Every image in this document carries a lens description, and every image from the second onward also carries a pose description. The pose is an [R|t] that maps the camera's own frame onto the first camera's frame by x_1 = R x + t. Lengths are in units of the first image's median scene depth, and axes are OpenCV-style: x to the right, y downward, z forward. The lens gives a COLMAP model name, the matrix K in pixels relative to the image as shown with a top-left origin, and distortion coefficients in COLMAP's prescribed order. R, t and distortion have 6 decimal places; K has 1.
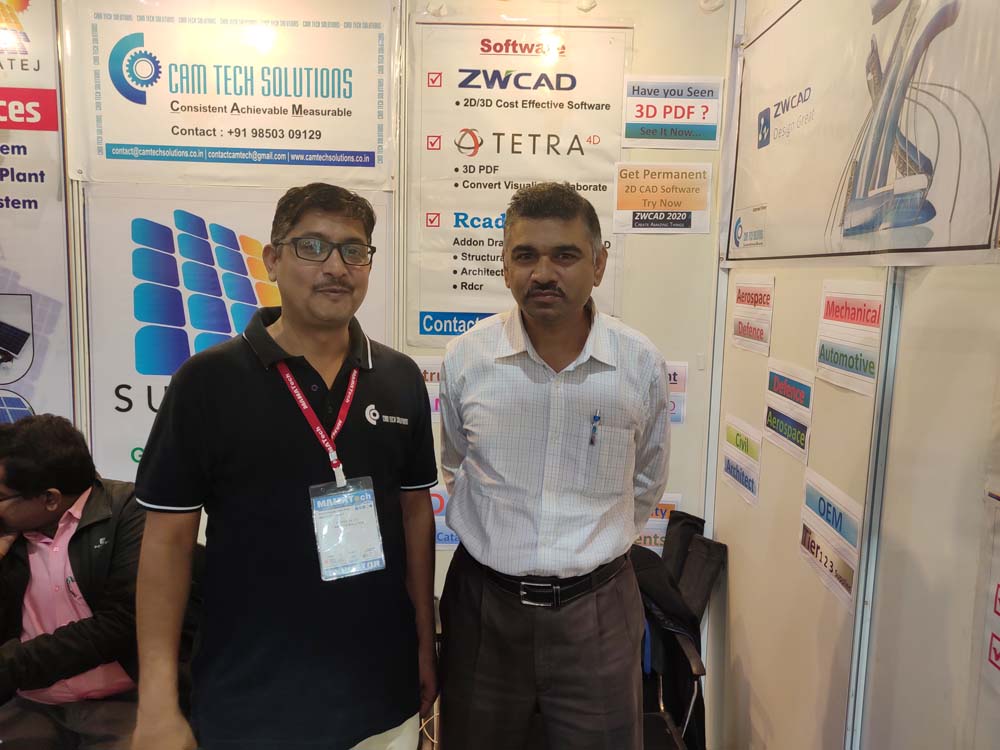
lens RADIAL K [[763.1, 0, 499.6], [0, 763.1, 372.2], [0, 0, 1]] dist [0.008579, 0.007652]
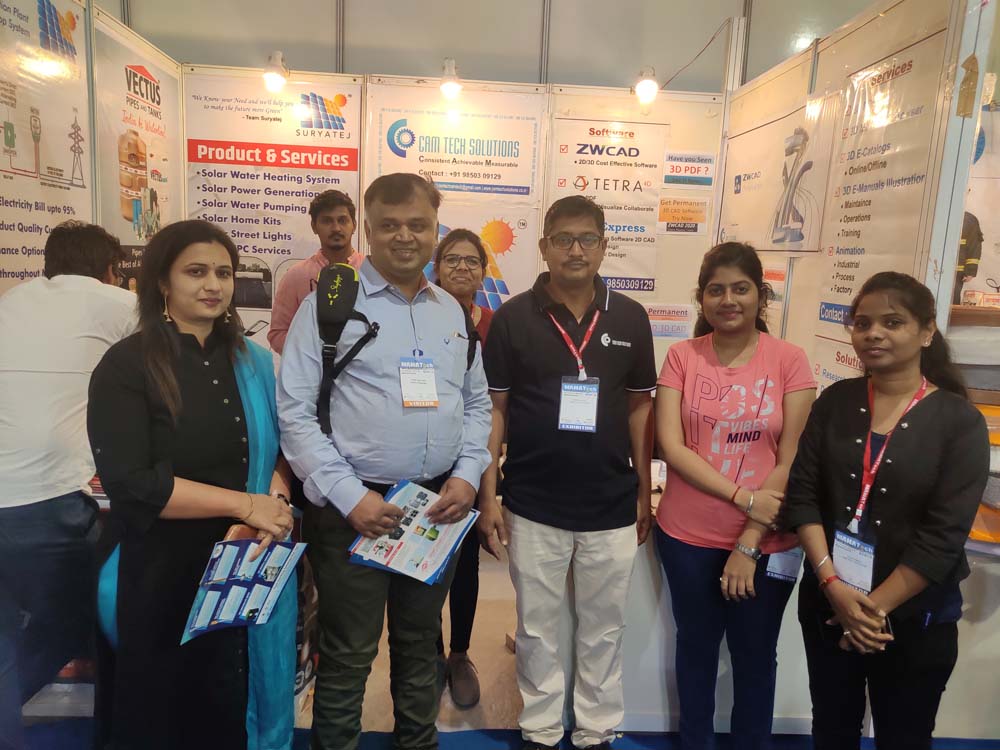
lens RADIAL K [[763.1, 0, 500.1], [0, 763.1, 377.6], [0, 0, 1]] dist [0.008579, 0.007652]
pose [[0.998293, 0.011453, 0.057275, -0.339369], [-0.013799, 0.999075, 0.040736, 0.099102], [-0.056756, -0.041457, 0.997527, -0.865871]]
